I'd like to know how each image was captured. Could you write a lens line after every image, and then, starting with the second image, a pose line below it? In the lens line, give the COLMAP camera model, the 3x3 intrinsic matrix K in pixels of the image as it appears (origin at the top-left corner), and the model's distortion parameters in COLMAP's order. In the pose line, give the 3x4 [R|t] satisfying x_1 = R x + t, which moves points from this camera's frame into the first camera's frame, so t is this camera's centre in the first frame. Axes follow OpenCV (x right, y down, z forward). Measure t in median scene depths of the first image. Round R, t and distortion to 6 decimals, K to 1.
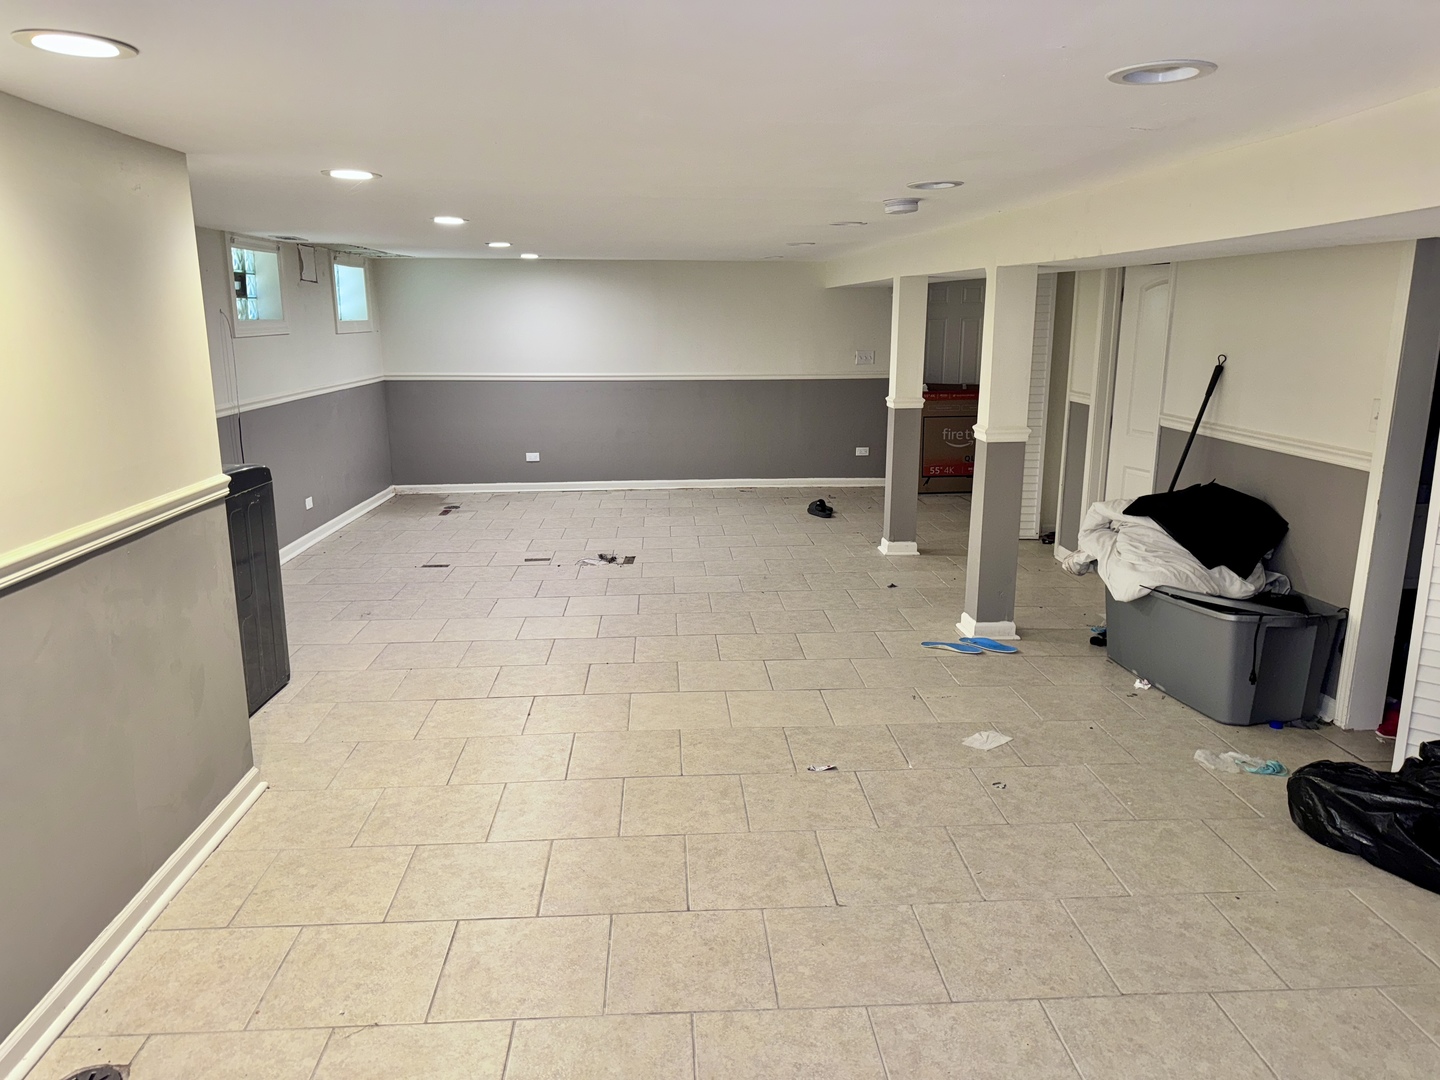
lens RADIAL K [[1015.0, 0, 718.9], [0, 1015.0, 542.5], [0, 0, 1]] dist [0.068786, -0.086070]
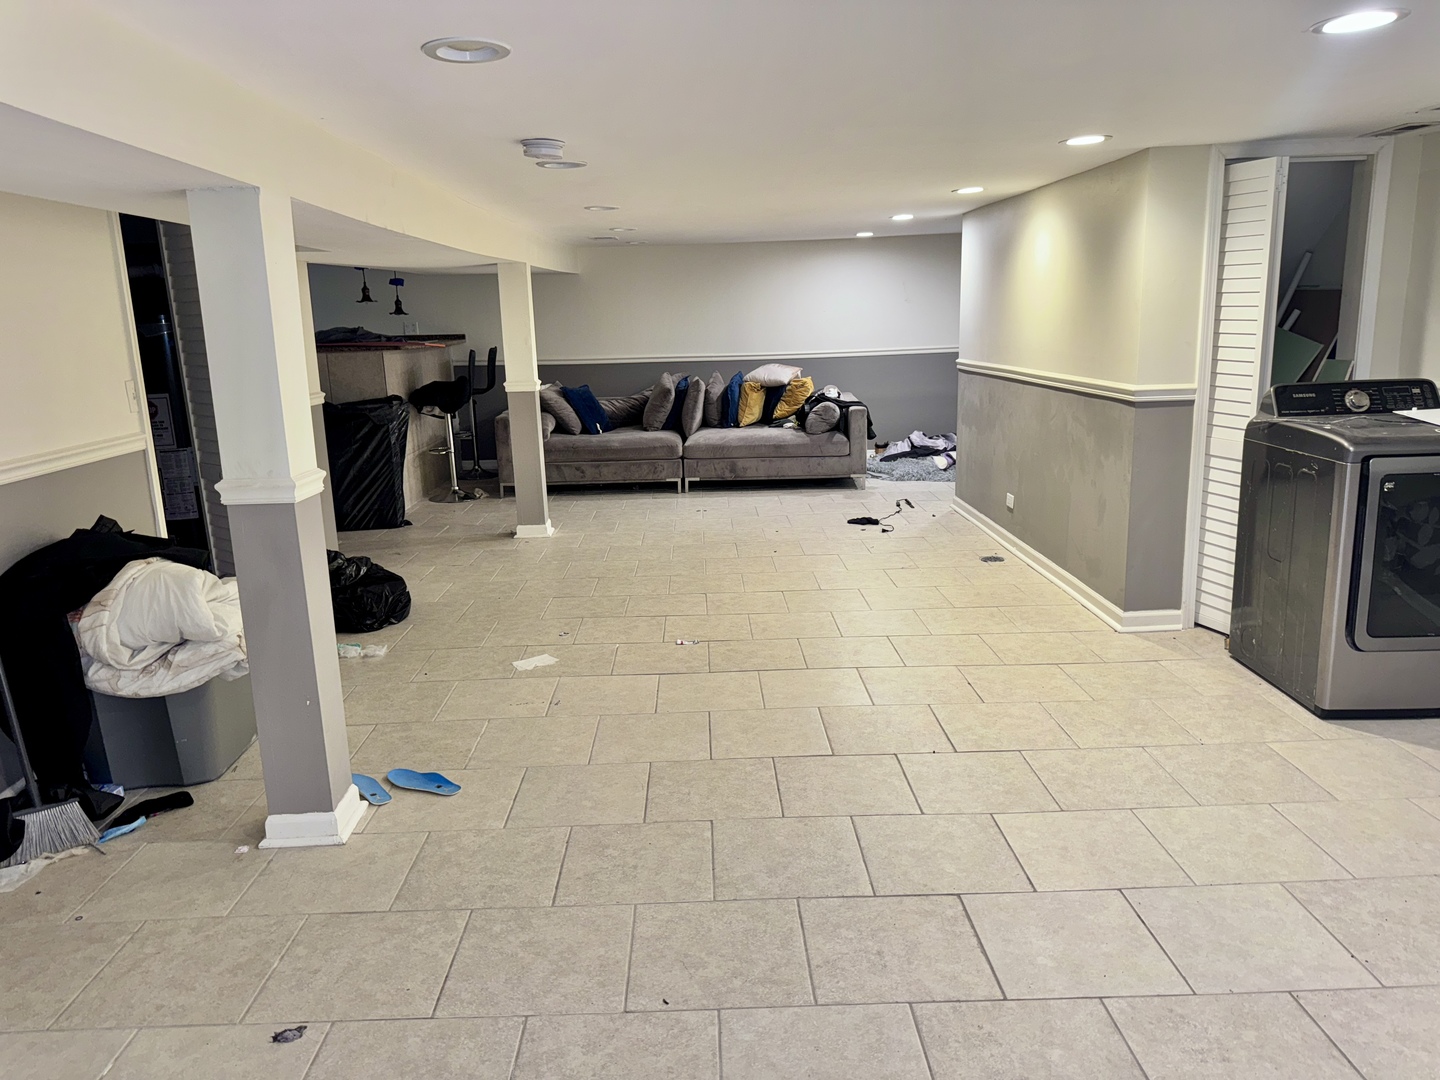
lens RADIAL K [[1015.0, 0, 718.4], [0, 1015.0, 536.3], [0, 0, 1]] dist [0.068786, -0.086070]
pose [[-0.998734, 0.028670, 0.041341, 0.006228], [0.043317, 0.907967, 0.416796, -0.377345], [-0.025587, 0.418059, -0.908059, 1.862790]]
